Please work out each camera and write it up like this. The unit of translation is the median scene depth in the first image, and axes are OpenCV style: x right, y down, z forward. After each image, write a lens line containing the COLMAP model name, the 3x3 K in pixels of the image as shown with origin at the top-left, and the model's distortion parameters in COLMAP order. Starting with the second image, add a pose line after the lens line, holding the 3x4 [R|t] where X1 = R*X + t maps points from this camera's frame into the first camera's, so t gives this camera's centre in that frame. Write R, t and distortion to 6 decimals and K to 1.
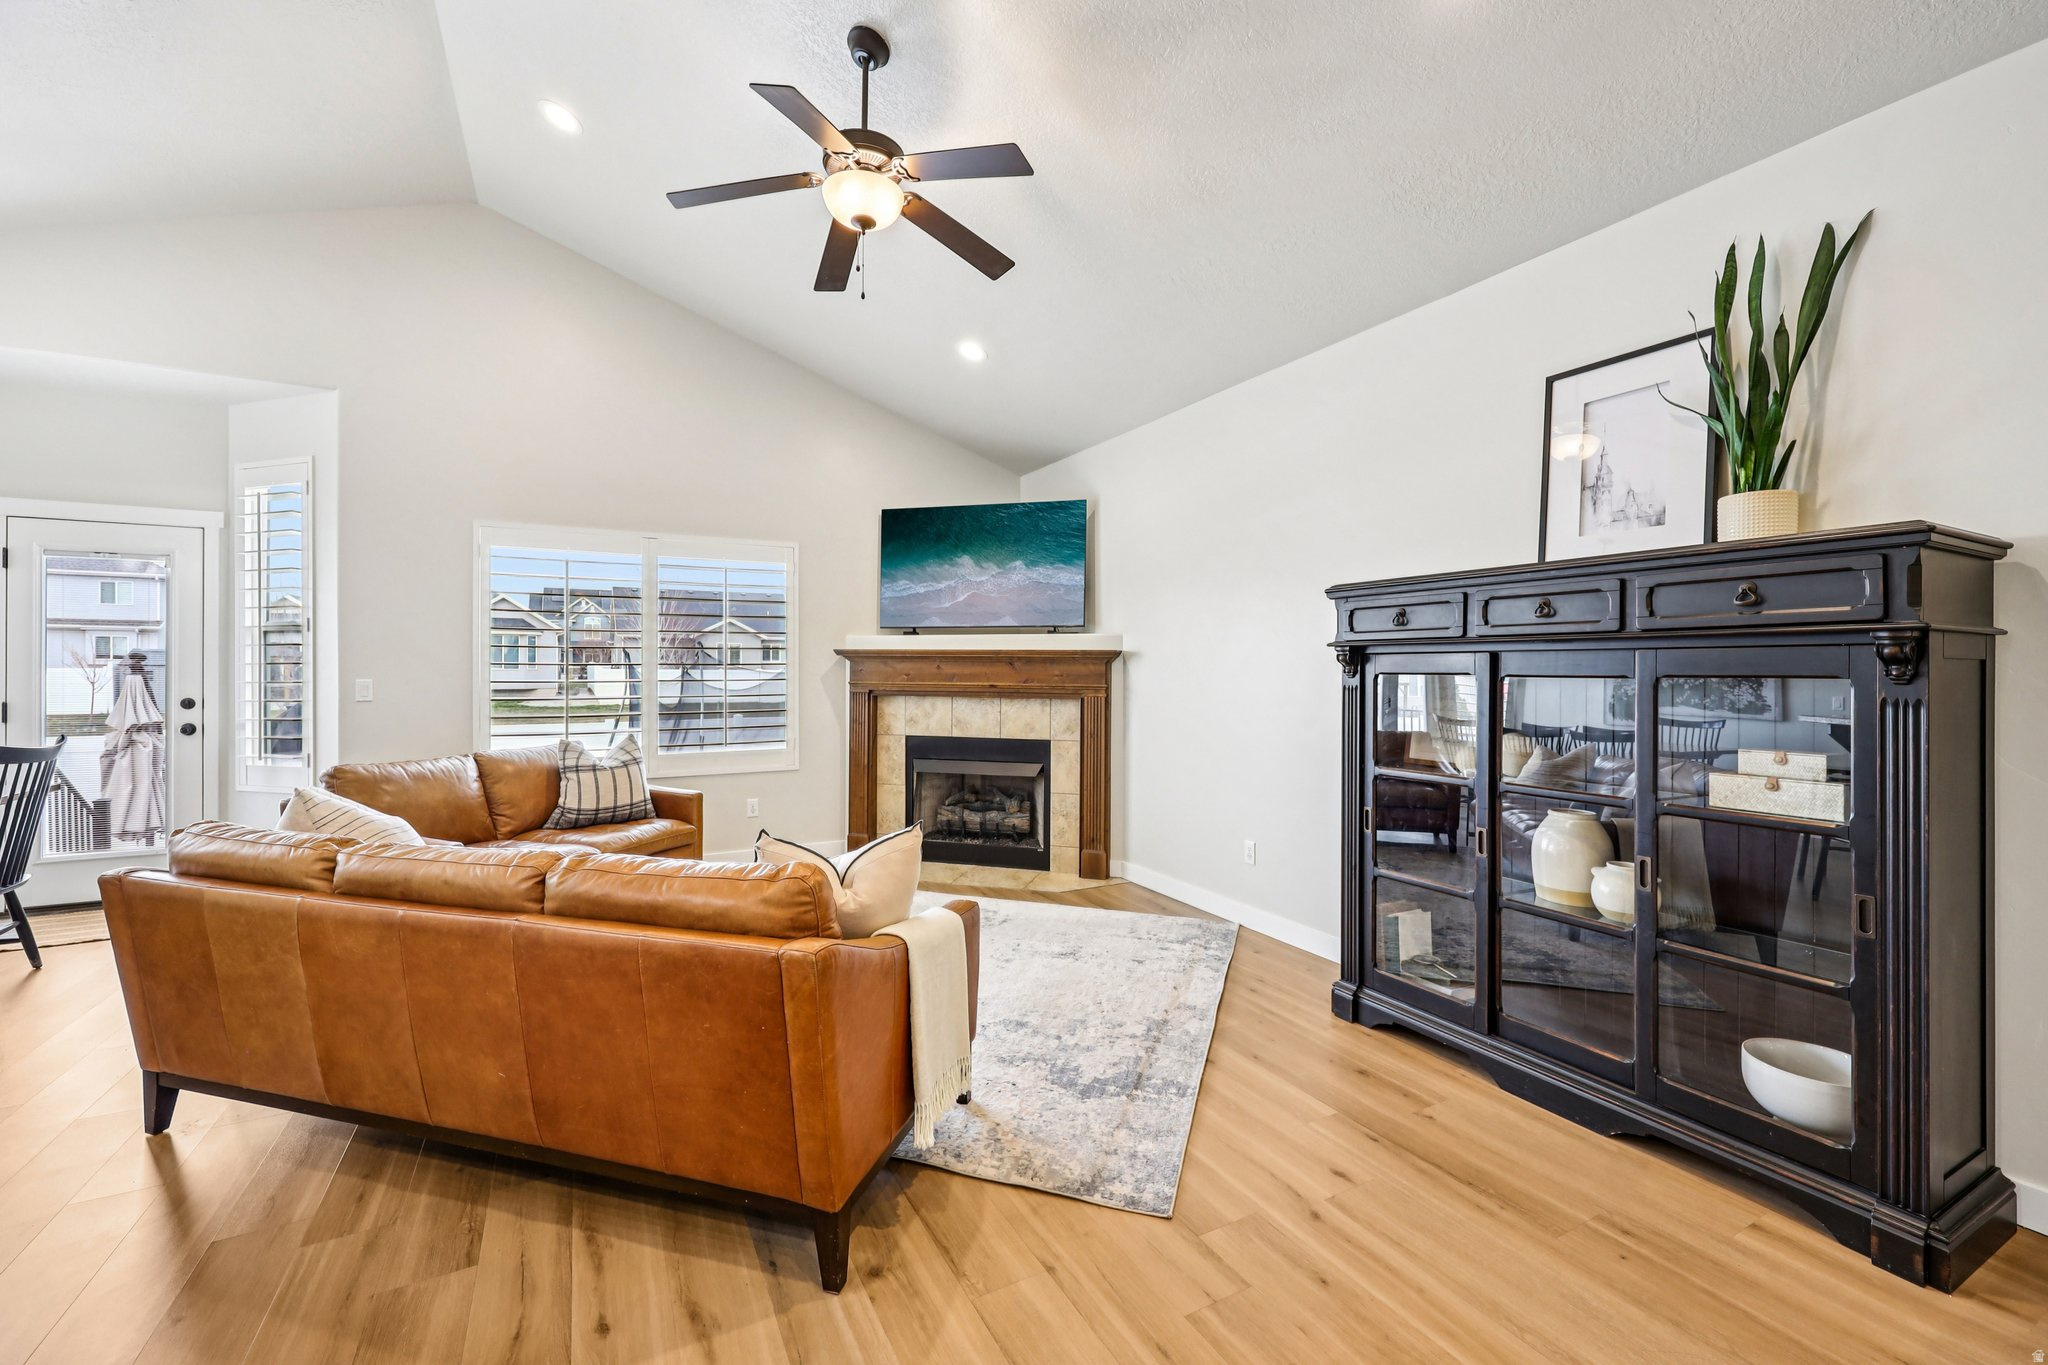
lens RADIAL K [[844.1, 0, 1025.4], [0, 844.1, 665.7], [0, 0, 1]] dist [0.000365, 0.000275]
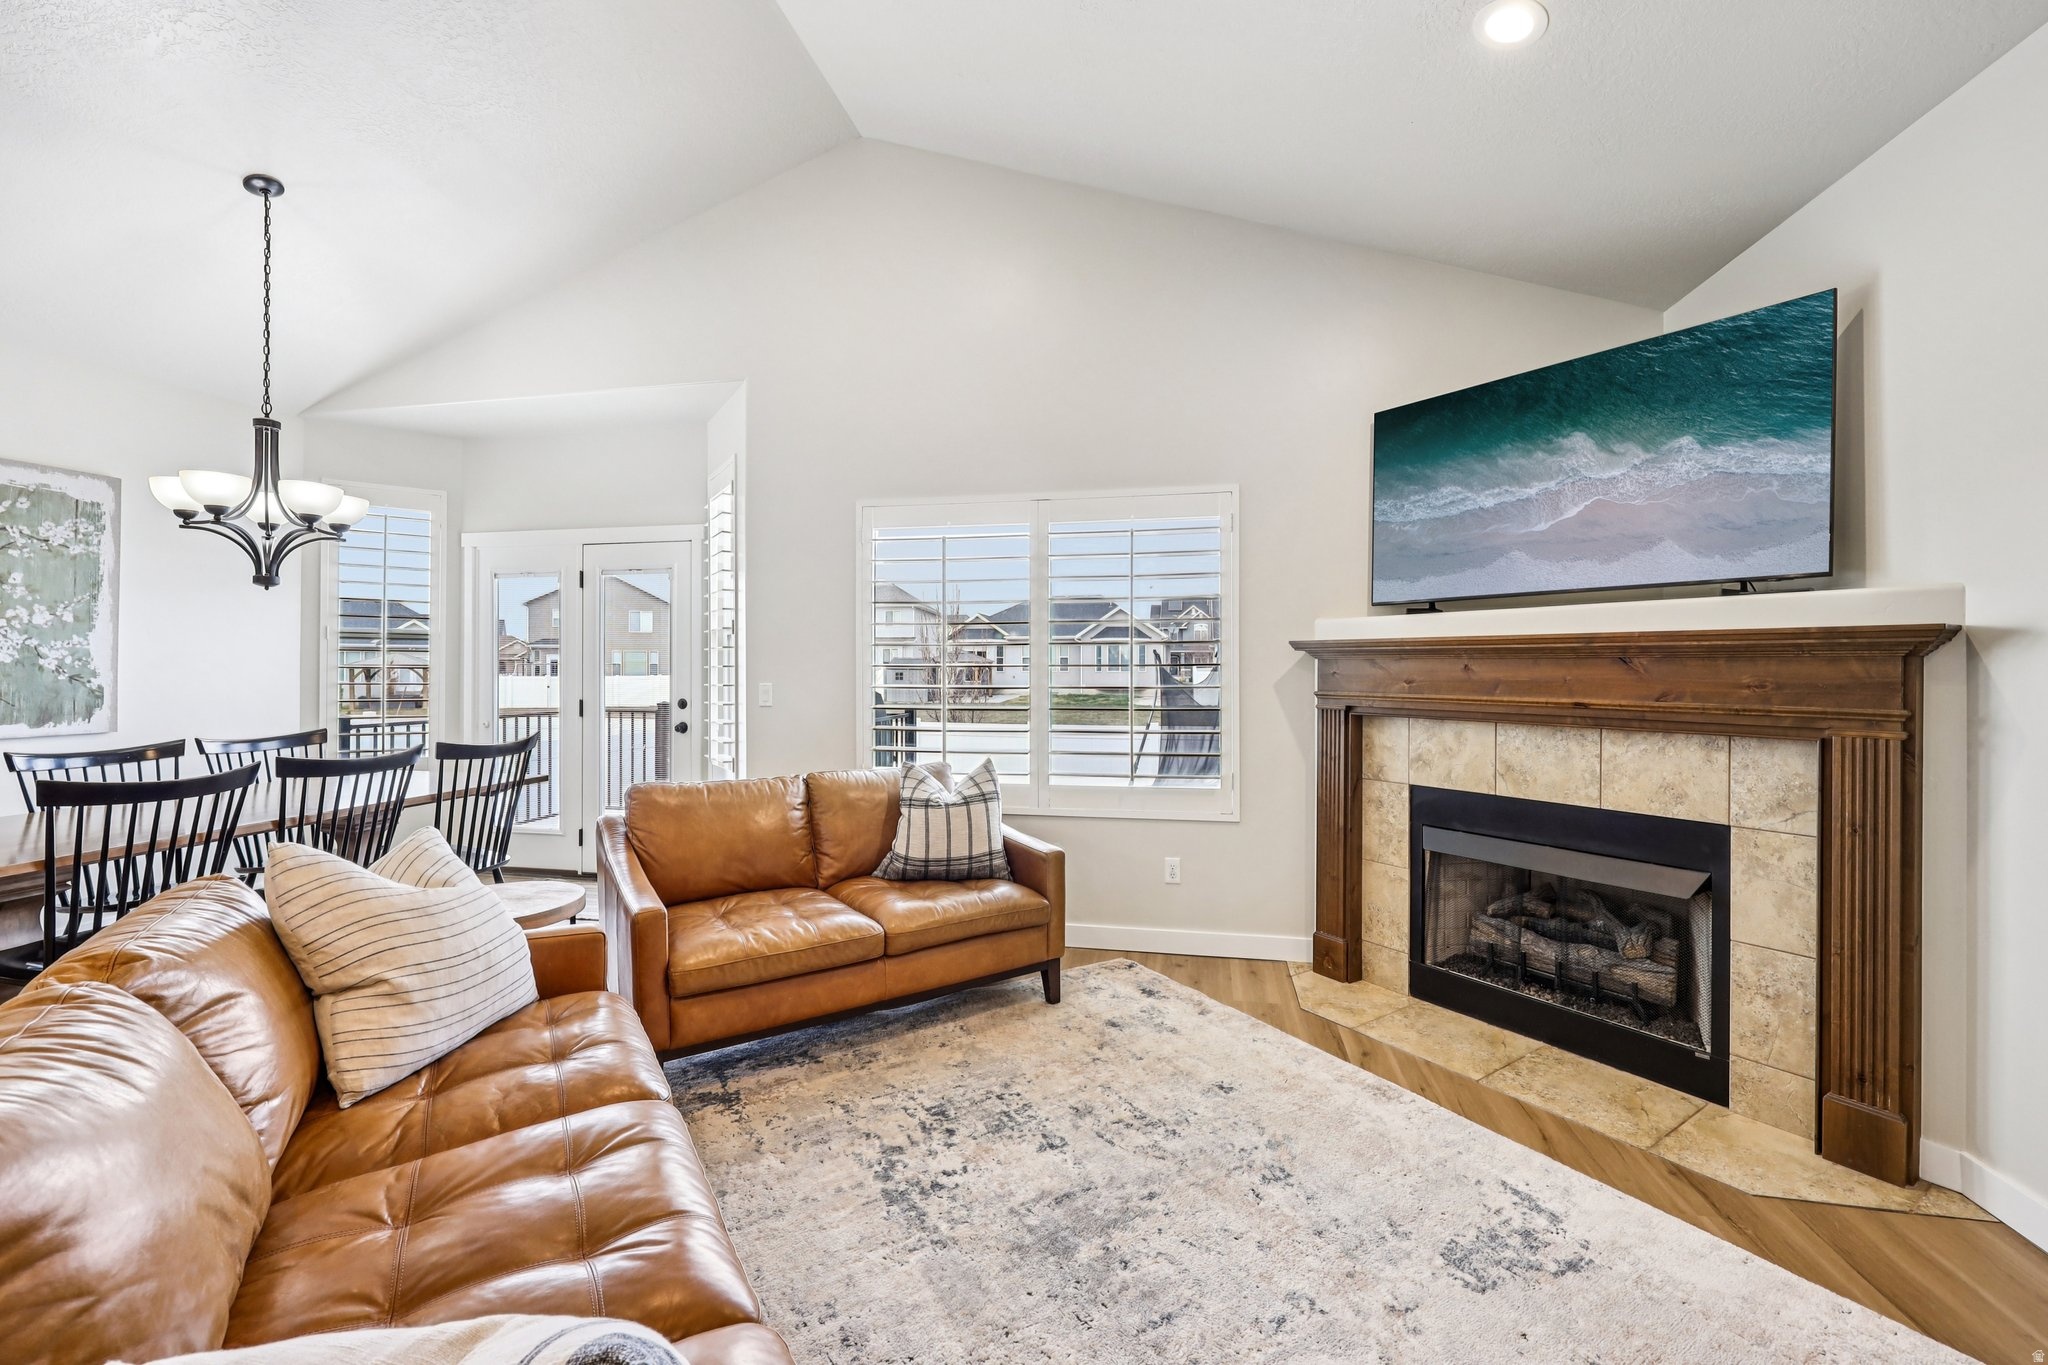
lens RADIAL K [[844.1, 0, 1017.0], [0, 844.1, 670.4], [0, 0, 1]] dist [0.000365, 0.000275]
pose [[0.764636, -0.001892, -0.644459, 0.033176], [0.004192, 0.999989, 0.002037, 0.000885], [0.644448, -0.004259, 0.764636, 0.446661]]
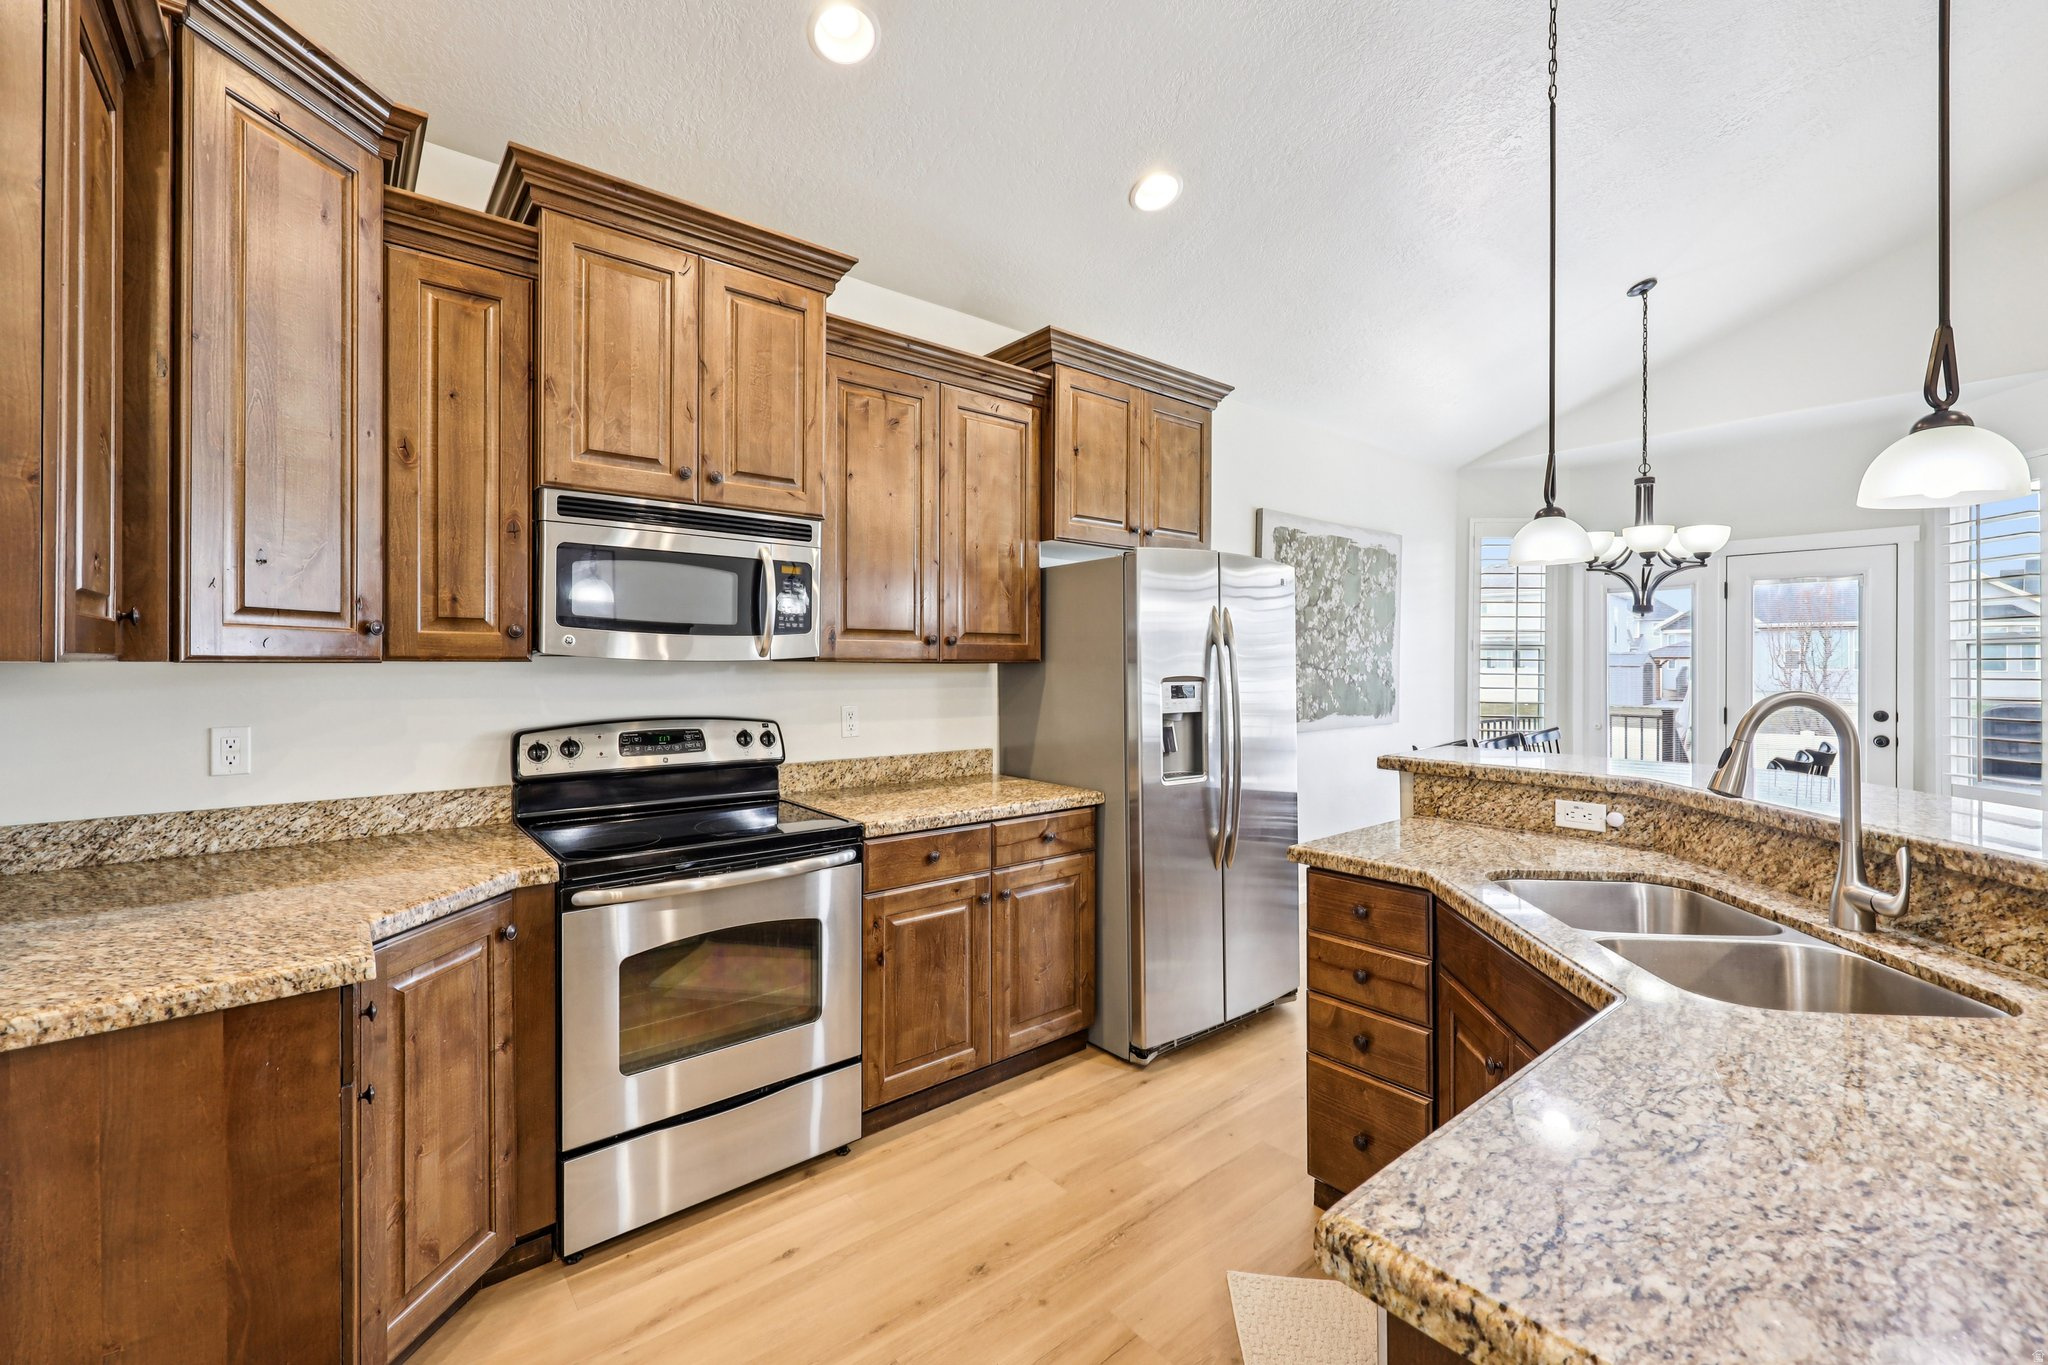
lens RADIAL K [[844.1, 0, 1027.9], [0, 844.1, 666.8], [0, 0, 1]] dist [0.000365, 0.000275]
pose [[0.193957, 0.002030, -0.981008, -0.178687], [0.001067, 0.999997, 0.002281, -0.018913], [0.981009, -0.001489, 0.193955, -0.222153]]
